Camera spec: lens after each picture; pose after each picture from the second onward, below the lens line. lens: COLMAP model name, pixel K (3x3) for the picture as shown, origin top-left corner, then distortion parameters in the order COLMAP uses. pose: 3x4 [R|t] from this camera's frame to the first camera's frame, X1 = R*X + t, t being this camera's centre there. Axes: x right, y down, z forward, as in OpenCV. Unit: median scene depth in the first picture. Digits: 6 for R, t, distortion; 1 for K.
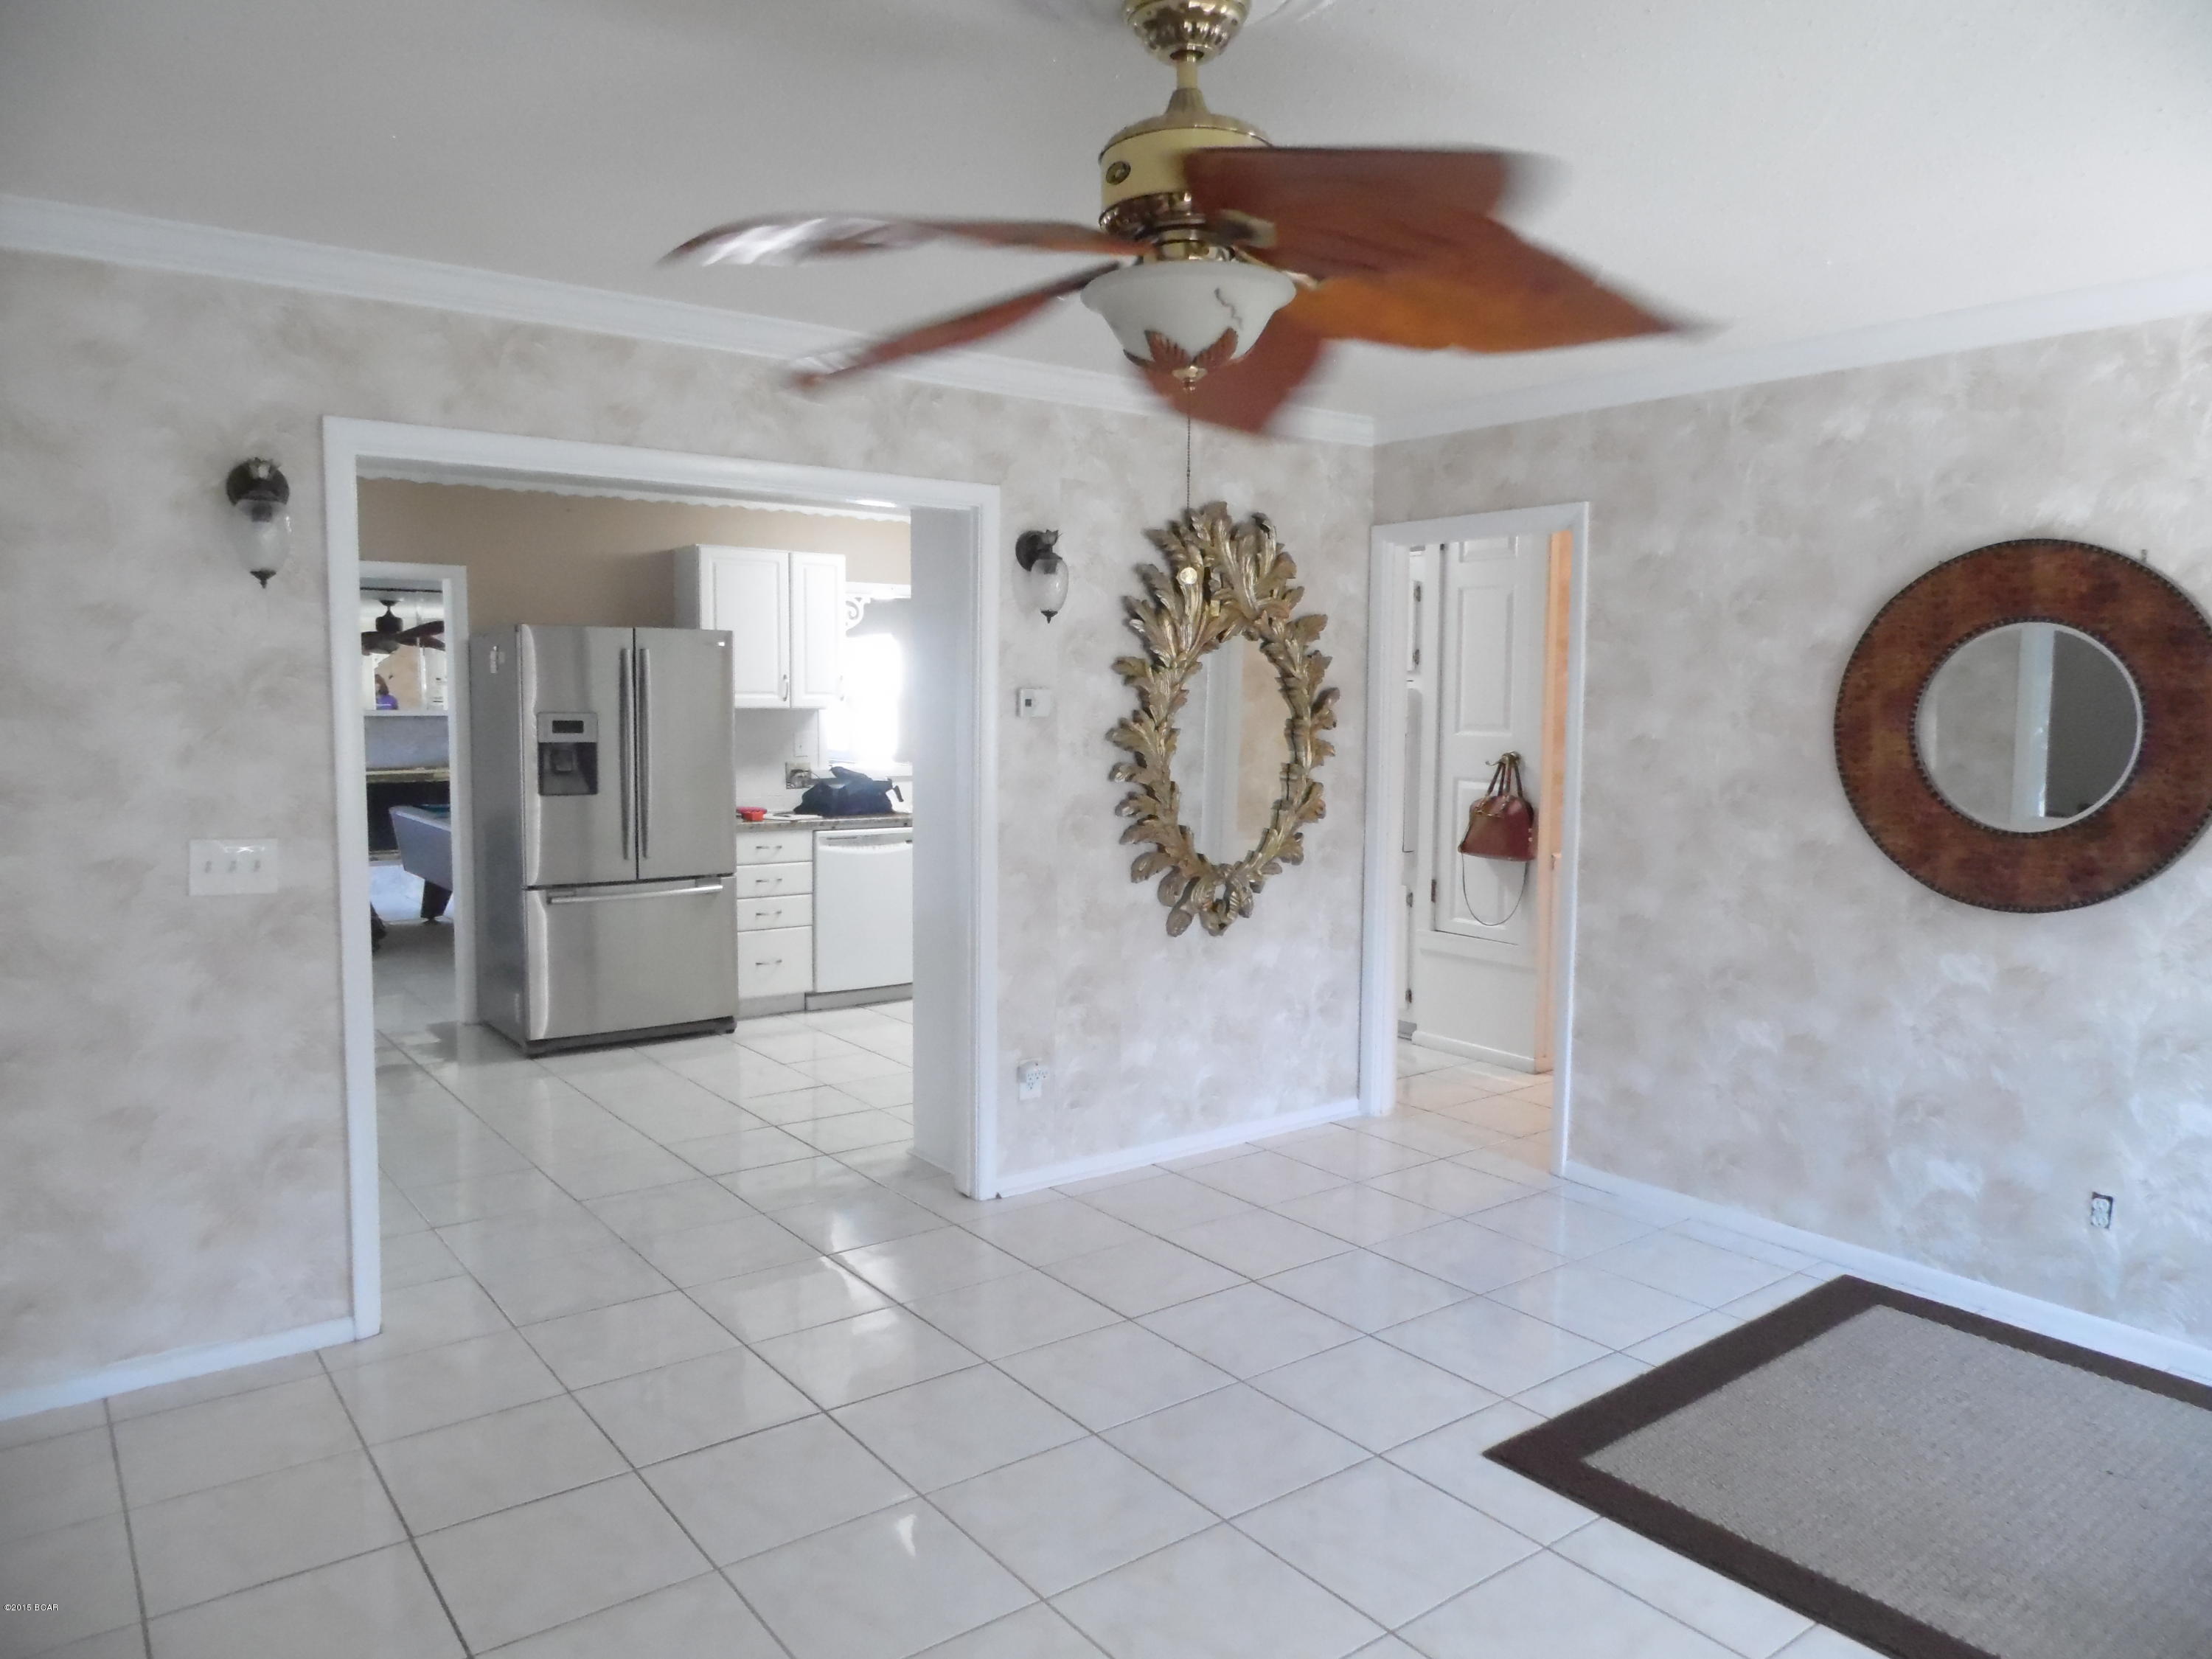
lens RADIAL K [[1491.1, 0, 1106.4], [0, 1491.1, 822.8], [0, 0, 1]] dist [-0.009746, -0.000813]
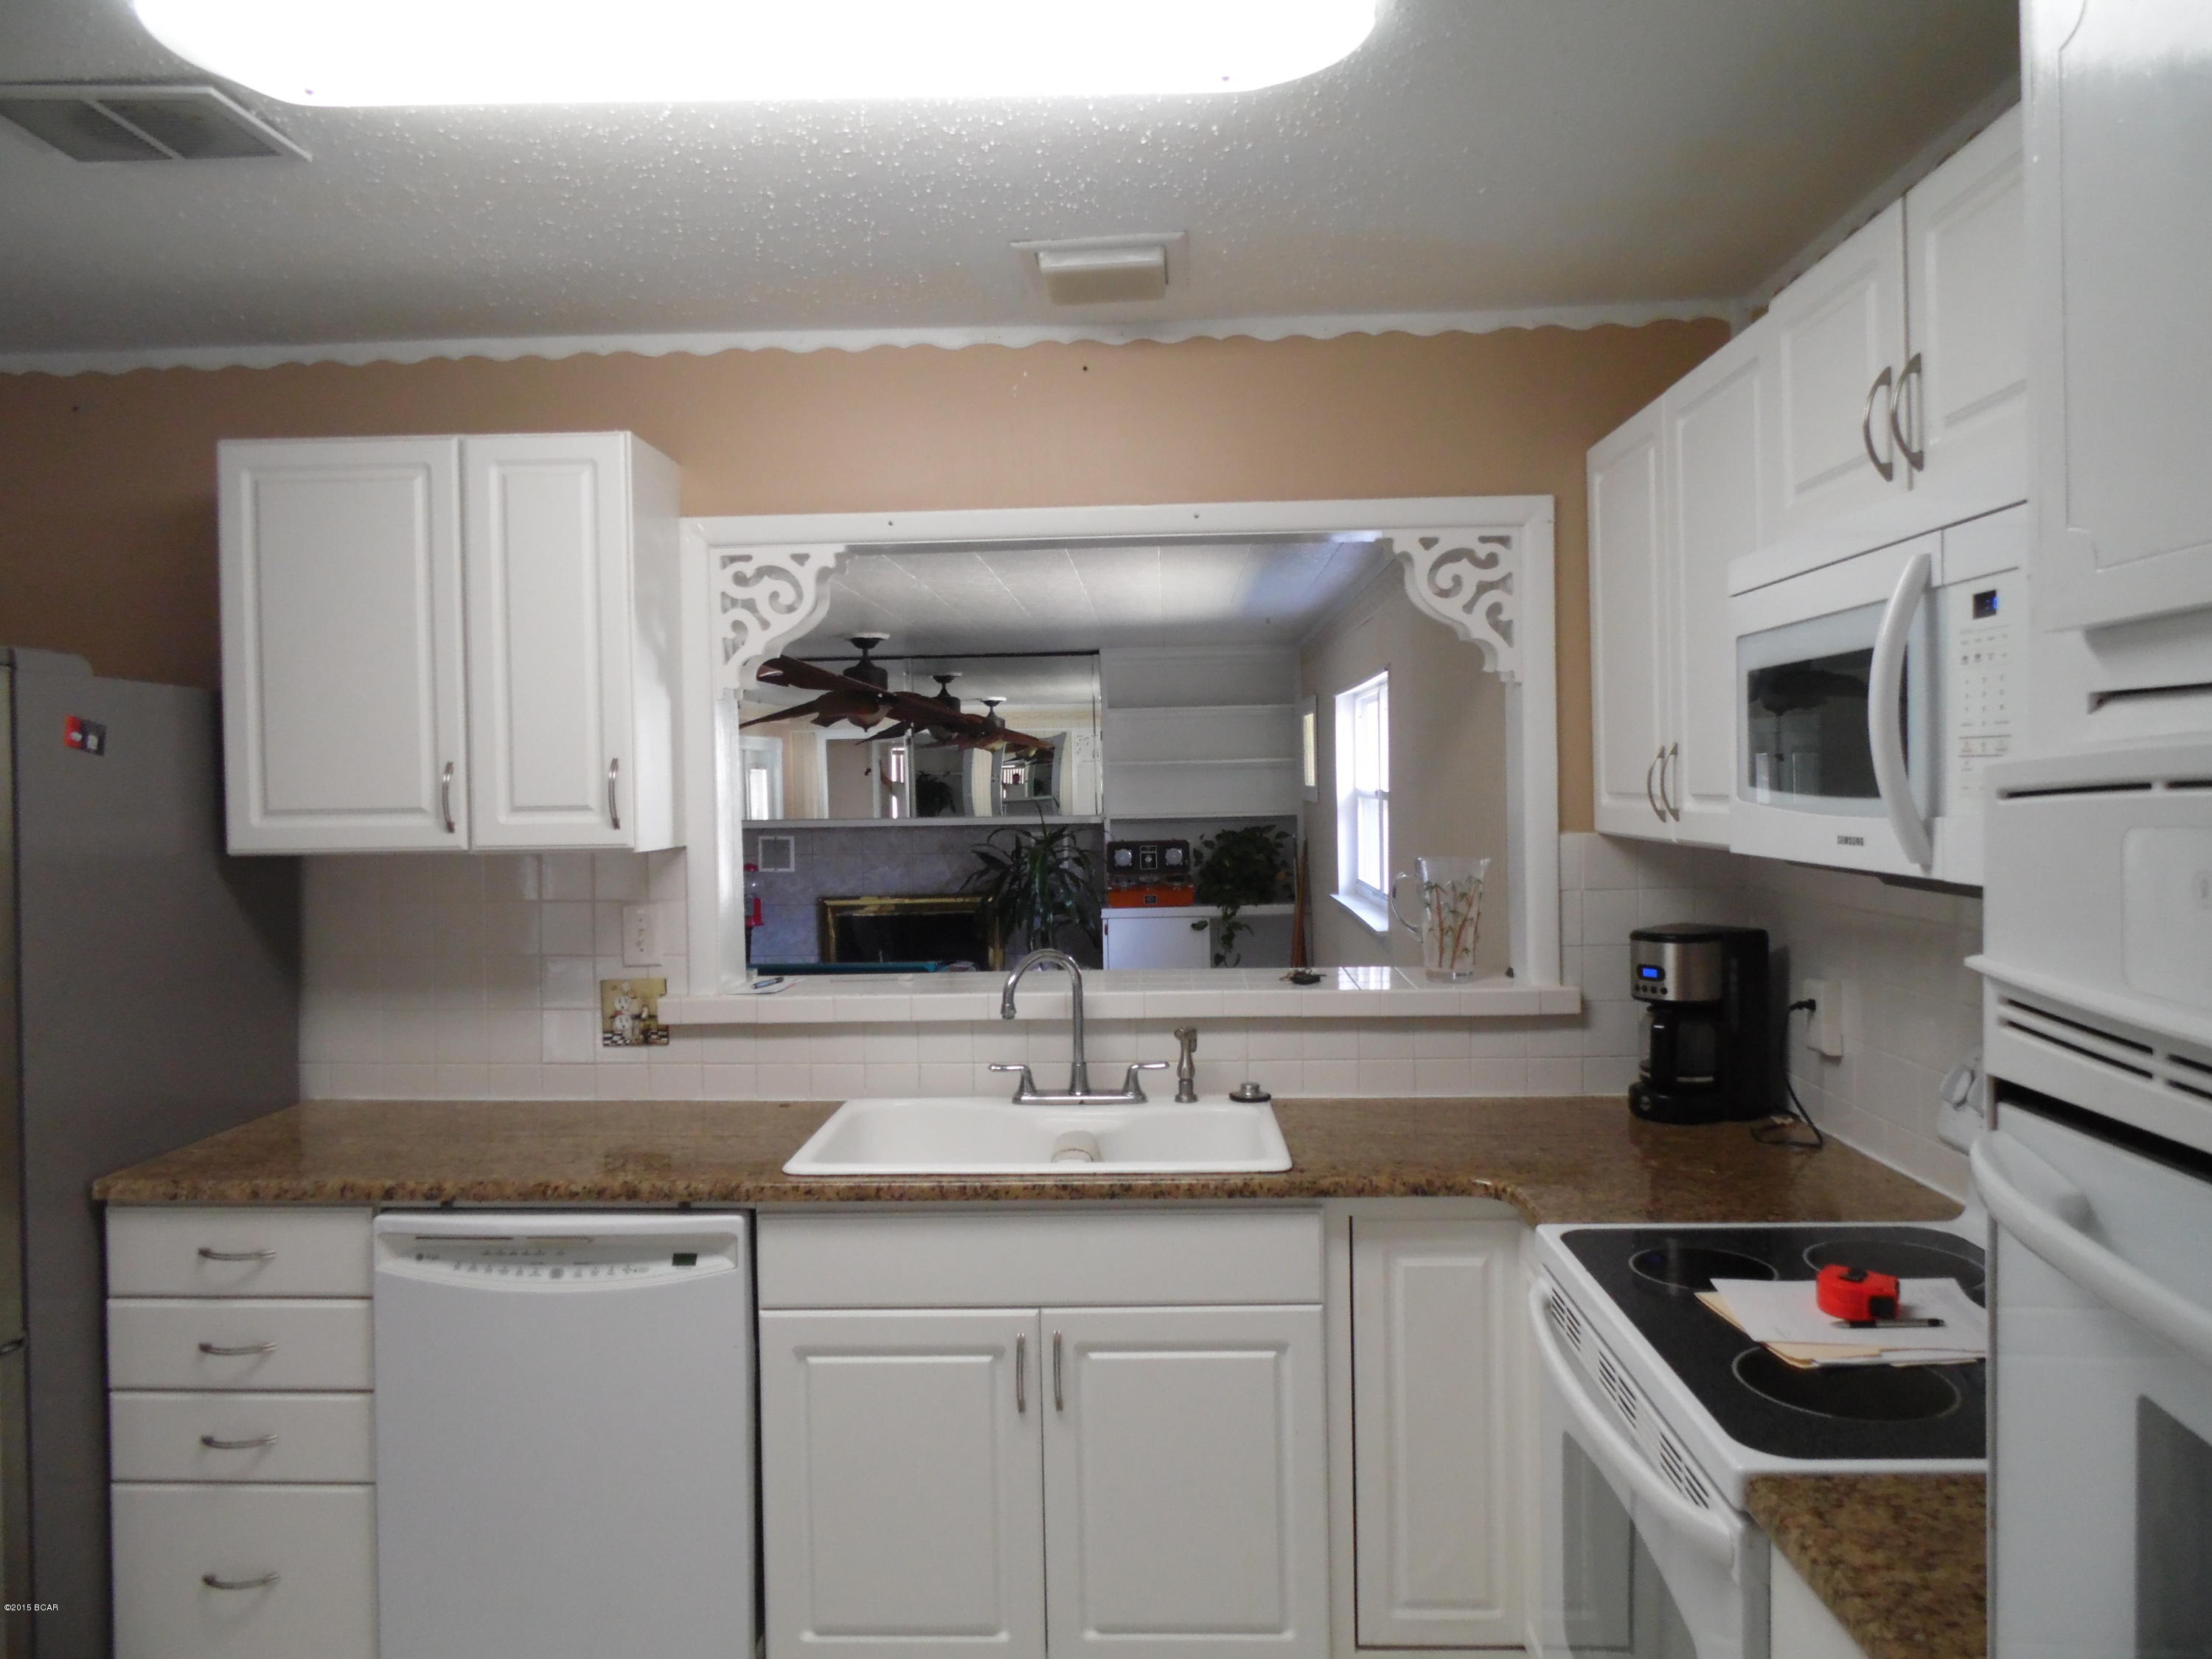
lens RADIAL K [[1491.1, 0, 1105.7], [0, 1491.1, 821.2], [0, 0, 1]] dist [-0.009746, -0.000813]
pose [[0.773675, -0.003259, -0.633575, 0.149196], [-0.032978, 0.998424, -0.045406, -0.073791], [0.632724, 0.056023, 0.772348, 0.823193]]
